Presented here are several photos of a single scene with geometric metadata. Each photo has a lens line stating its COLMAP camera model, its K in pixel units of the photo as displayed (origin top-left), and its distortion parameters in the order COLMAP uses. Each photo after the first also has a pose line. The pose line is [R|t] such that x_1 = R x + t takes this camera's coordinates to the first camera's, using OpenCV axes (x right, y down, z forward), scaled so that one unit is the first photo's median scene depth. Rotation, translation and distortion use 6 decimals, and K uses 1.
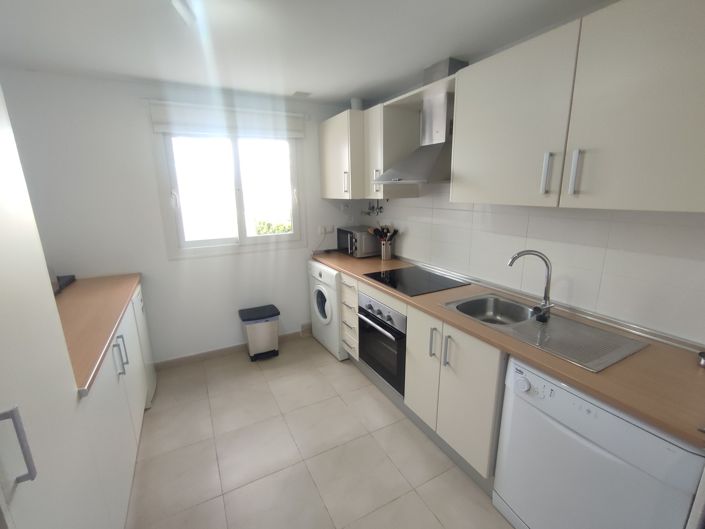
lens RADIAL K [[316.7, 0, 347.4], [0, 316.7, 268.0], [0, 0, 1]] dist [-0.018875, 0.000555]
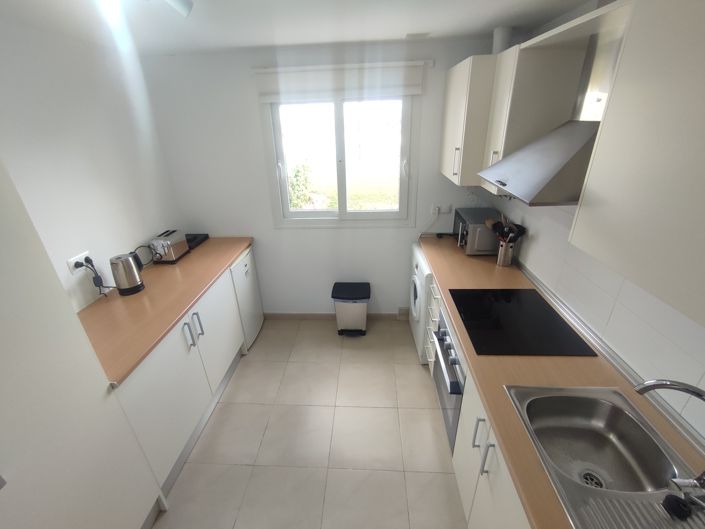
lens RADIAL K [[316.7, 0, 350.4], [0, 316.7, 263.7], [0, 0, 1]] dist [-0.018875, 0.000555]
pose [[0.851521, 0.207149, -0.481665, 0.178530], [-0.099933, 0.965926, 0.238746, -0.177367], [0.514709, -0.155163, 0.843208, 0.186050]]
